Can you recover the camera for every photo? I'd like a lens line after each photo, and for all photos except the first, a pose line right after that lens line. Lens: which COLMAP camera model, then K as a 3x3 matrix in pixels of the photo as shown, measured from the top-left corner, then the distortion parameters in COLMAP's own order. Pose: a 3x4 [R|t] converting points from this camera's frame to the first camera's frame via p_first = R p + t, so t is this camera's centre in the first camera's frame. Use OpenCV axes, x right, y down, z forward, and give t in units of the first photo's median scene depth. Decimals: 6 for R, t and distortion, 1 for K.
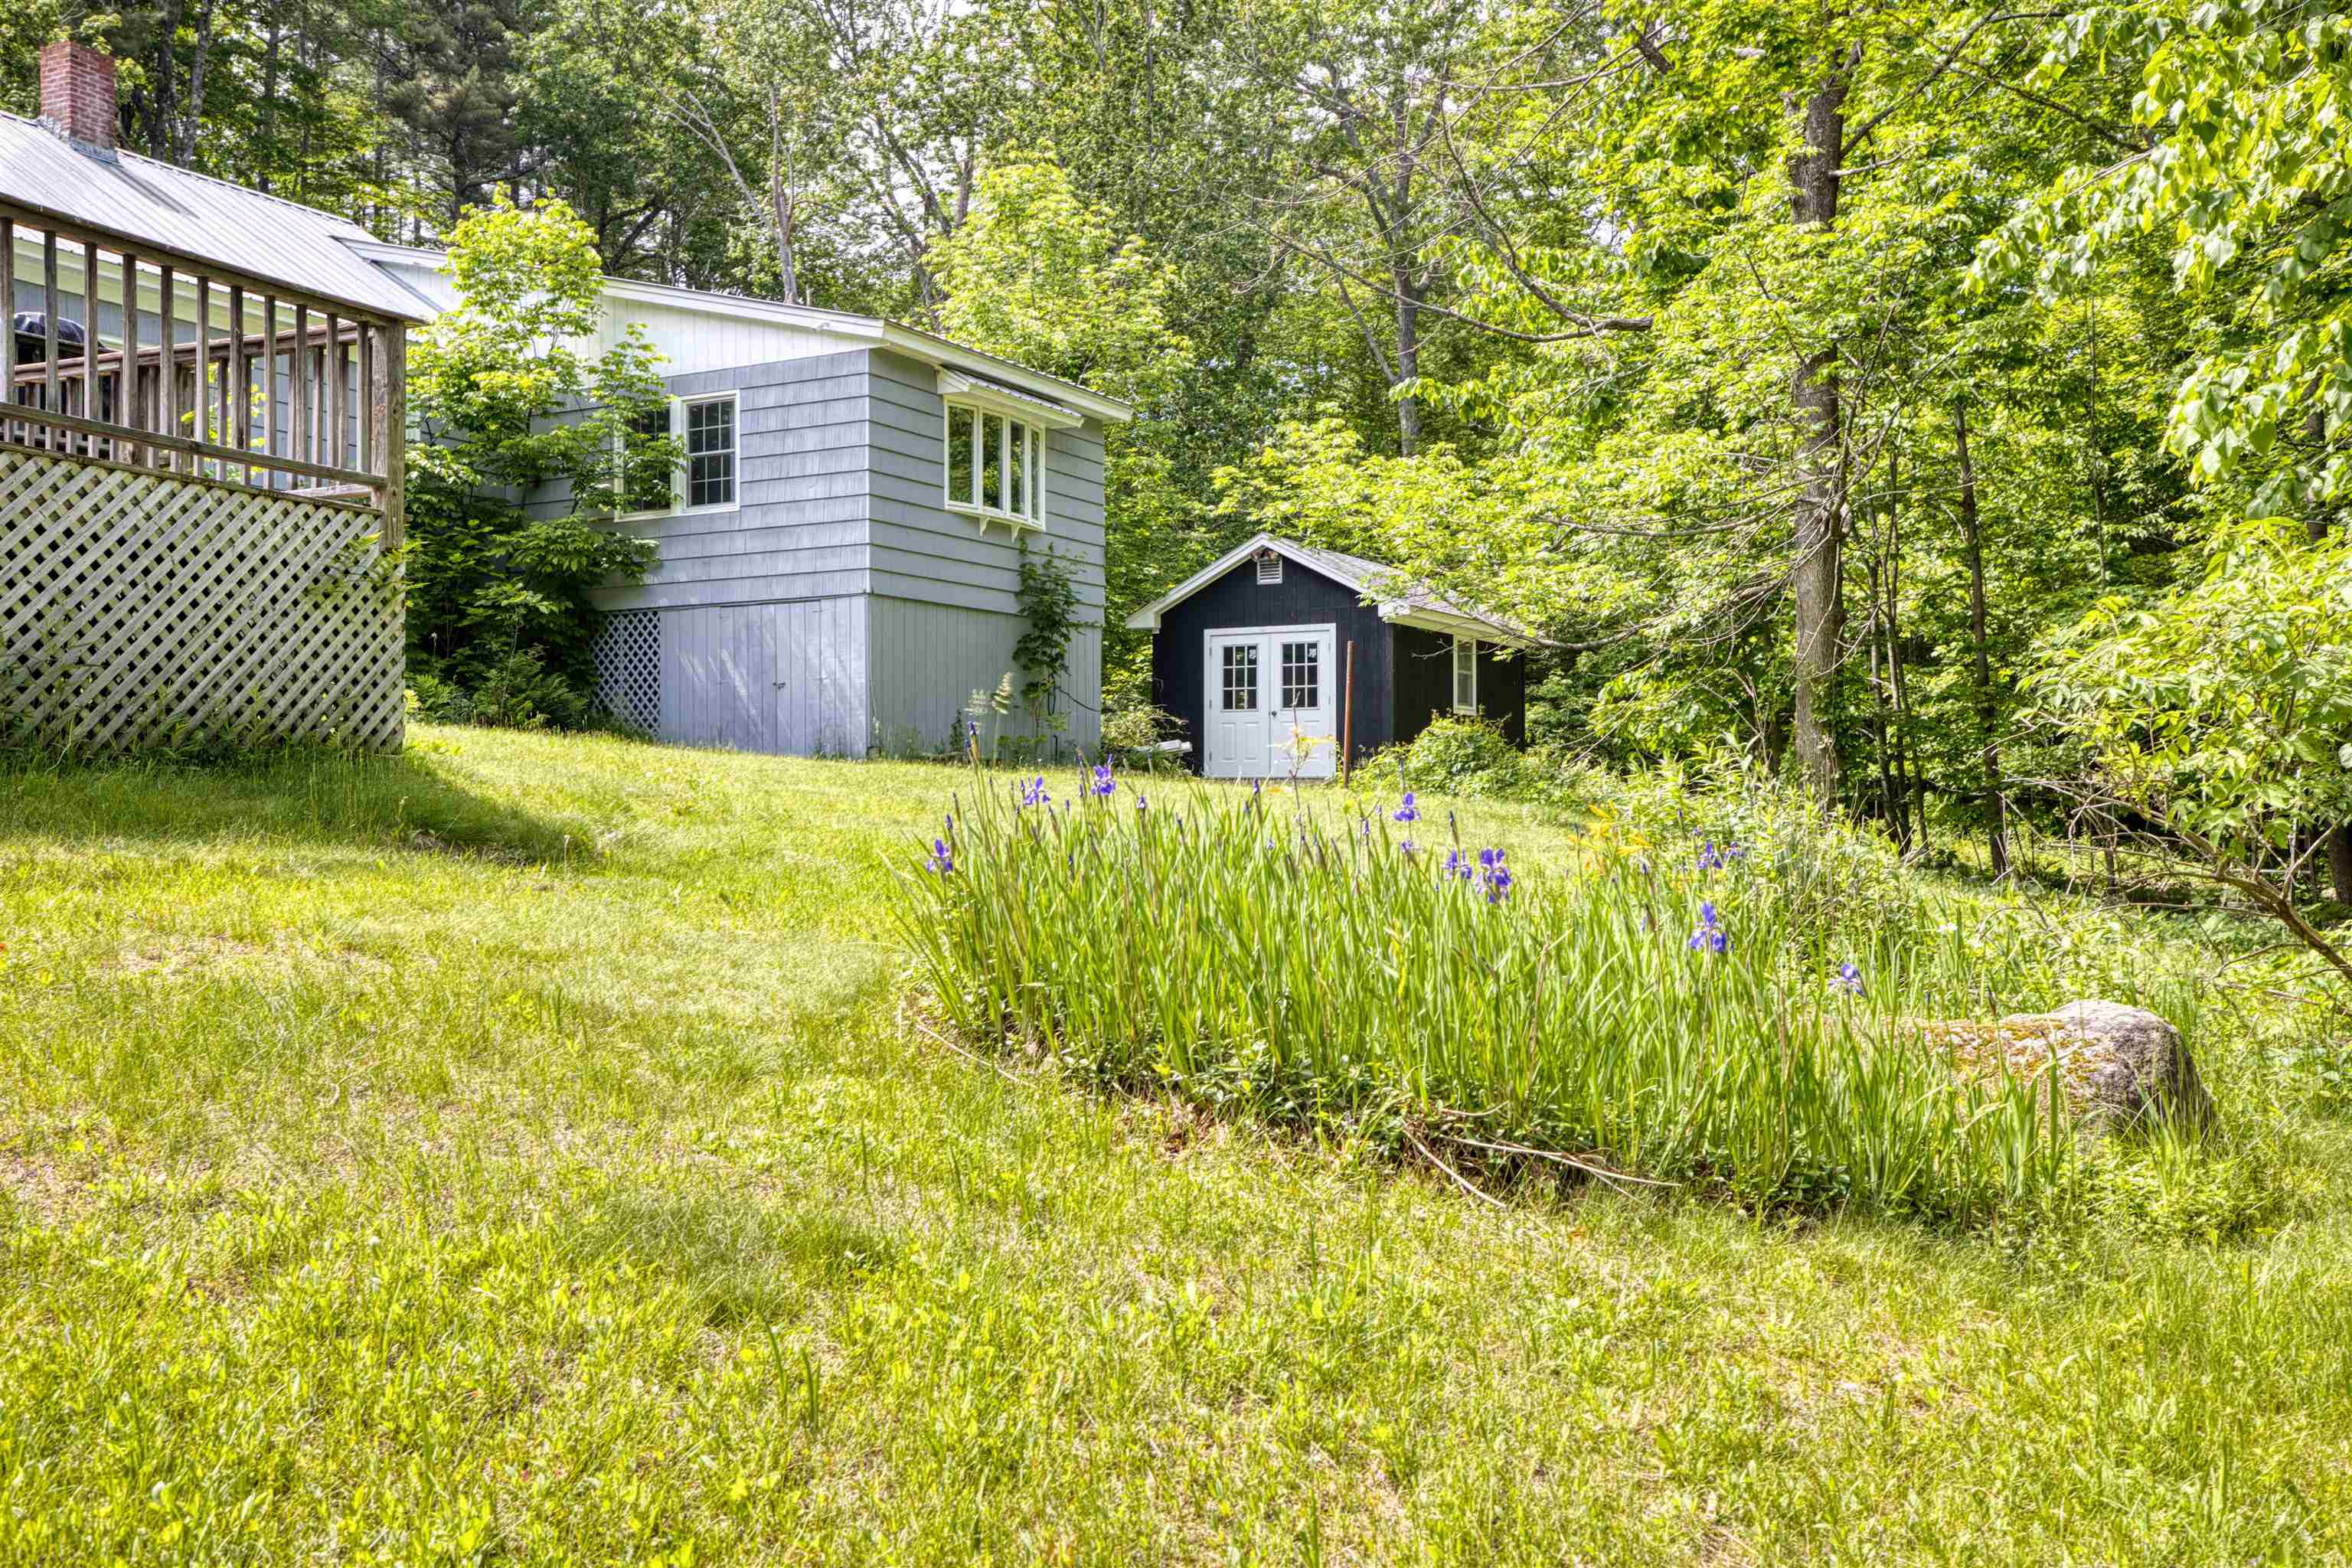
lens RADIAL K [[1960.9, 0, 1188.6], [0, 1960.9, 776.3], [0, 0, 1]] dist [0.025393, 0.036306]
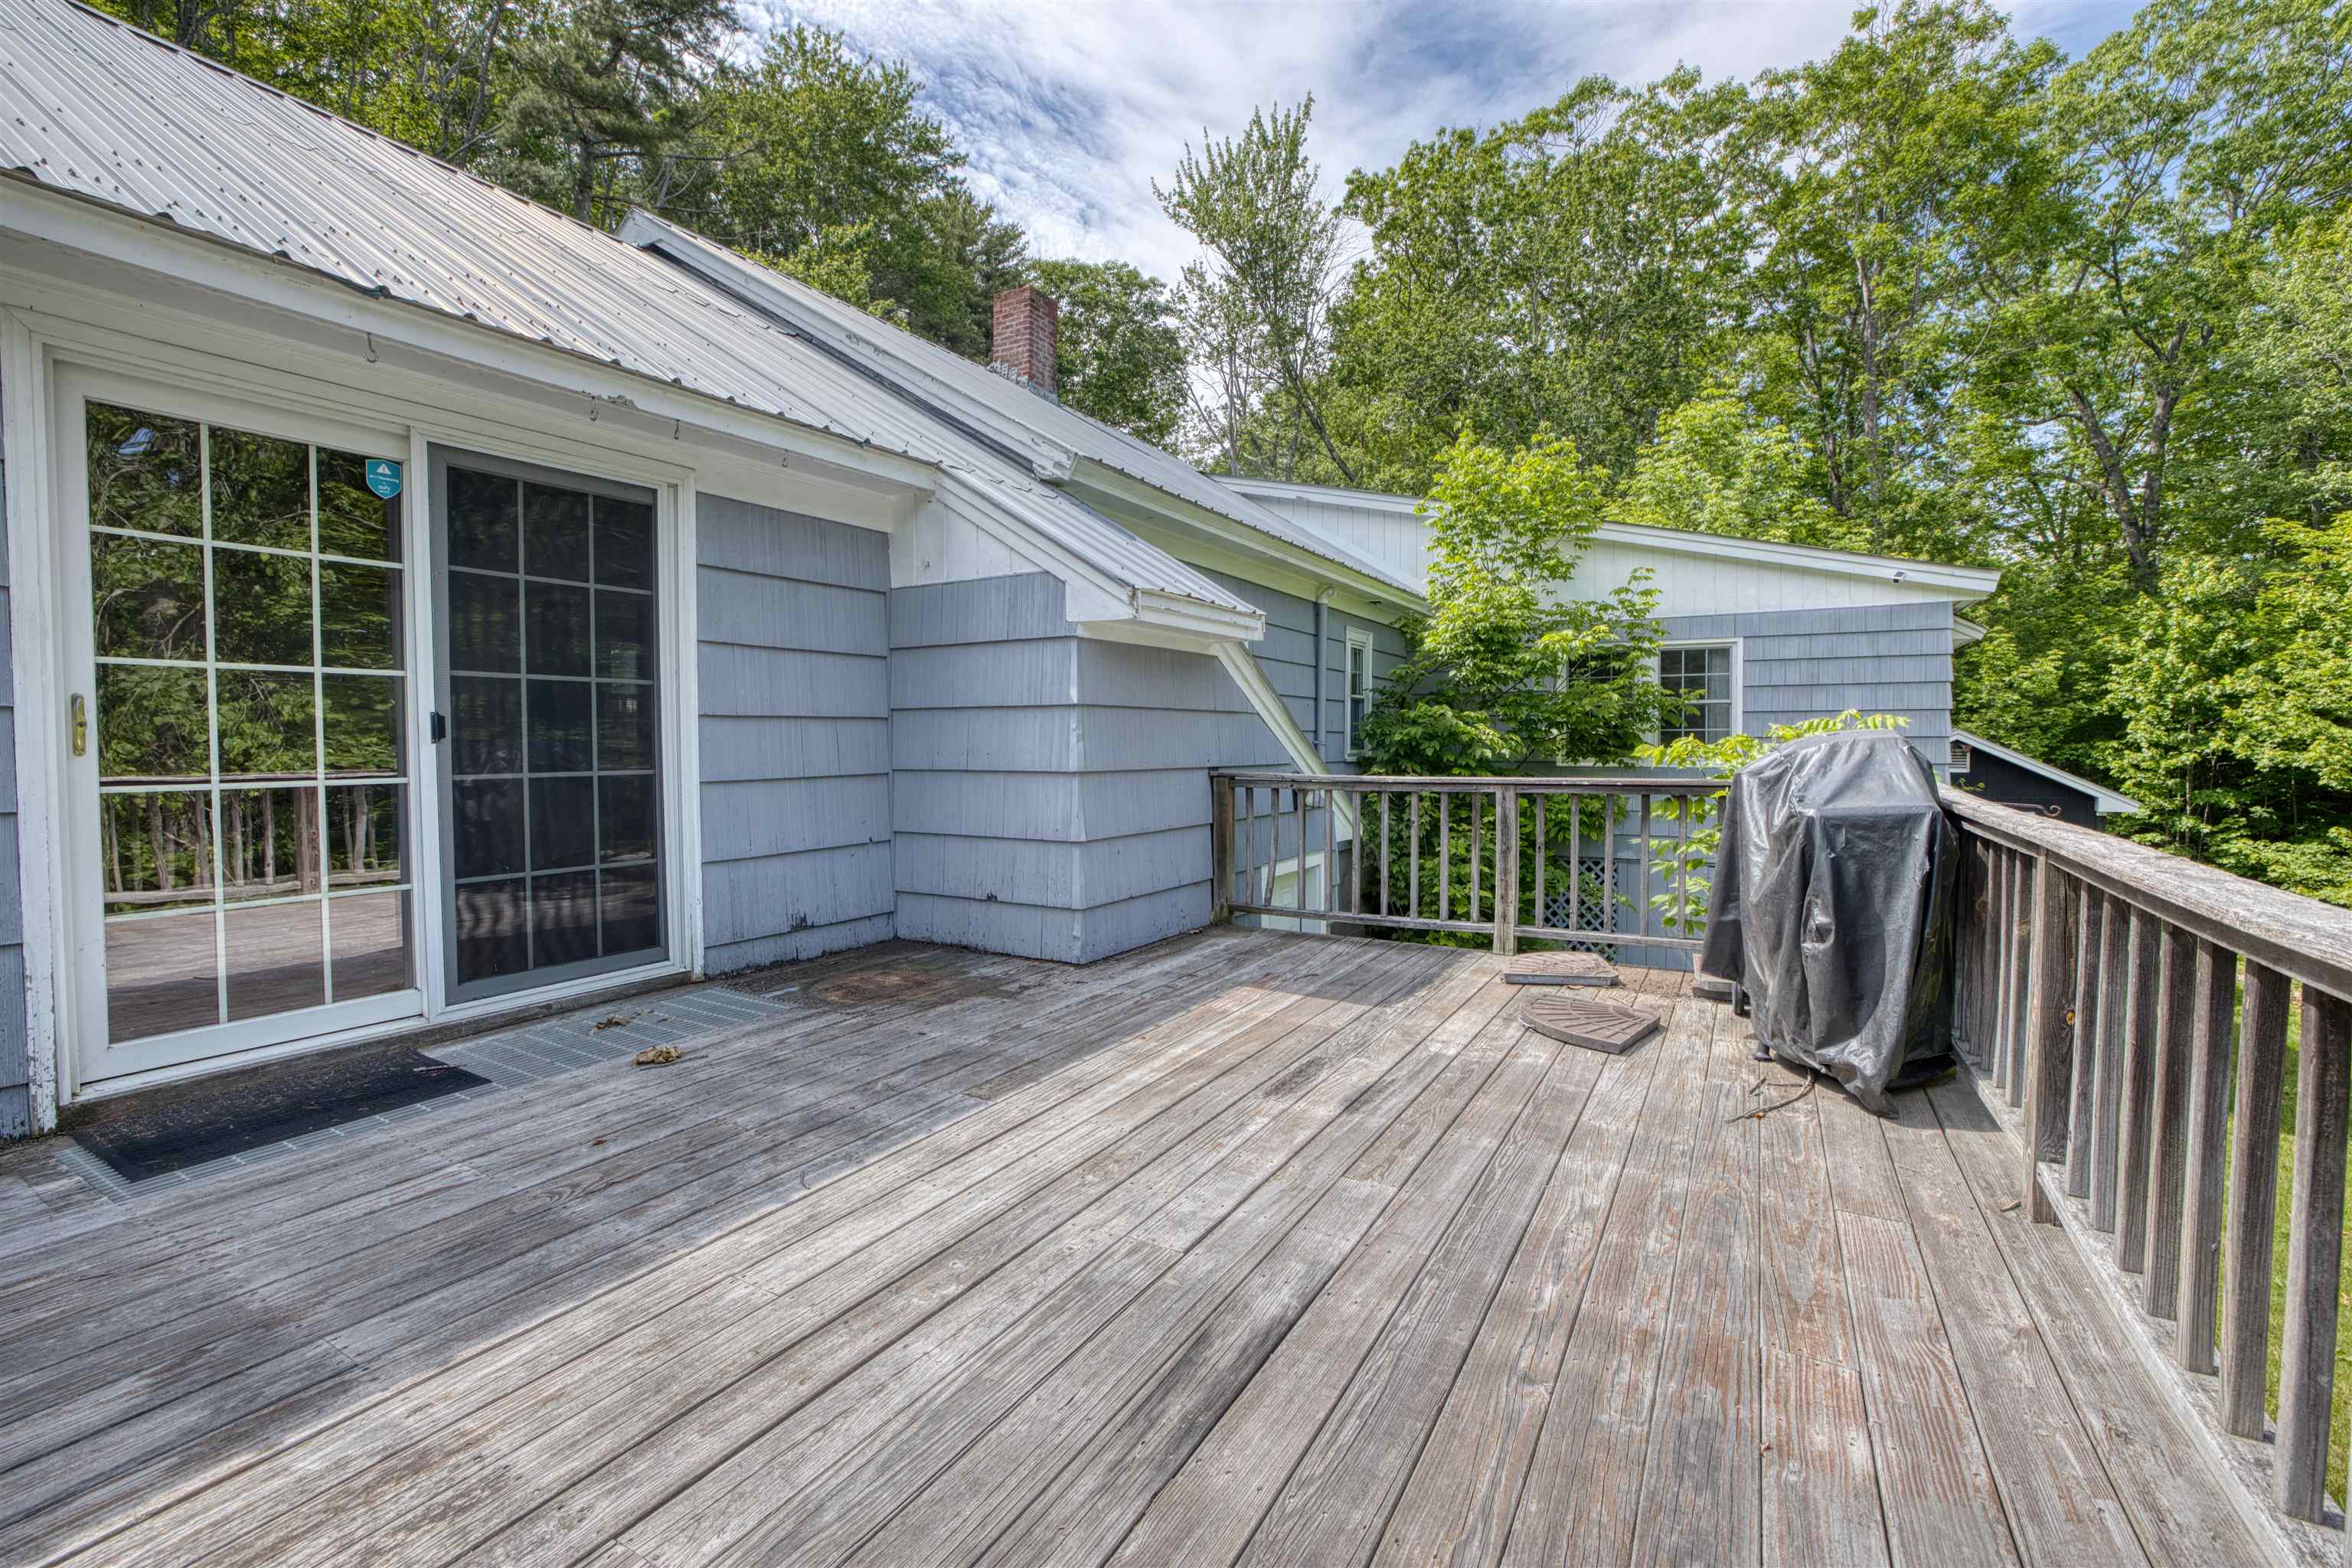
lens RADIAL K [[1013.8, 0, 1172.1], [0, 1013.8, 746.3], [0, 0, 1]] dist [-0.037205, 0.014734]
pose [[0.999254, 0.000881, -0.038618, -0.470780], [-0.000009, 0.999745, 0.022561, -0.152847], [0.038628, -0.022543, 0.998999, 0.503414]]
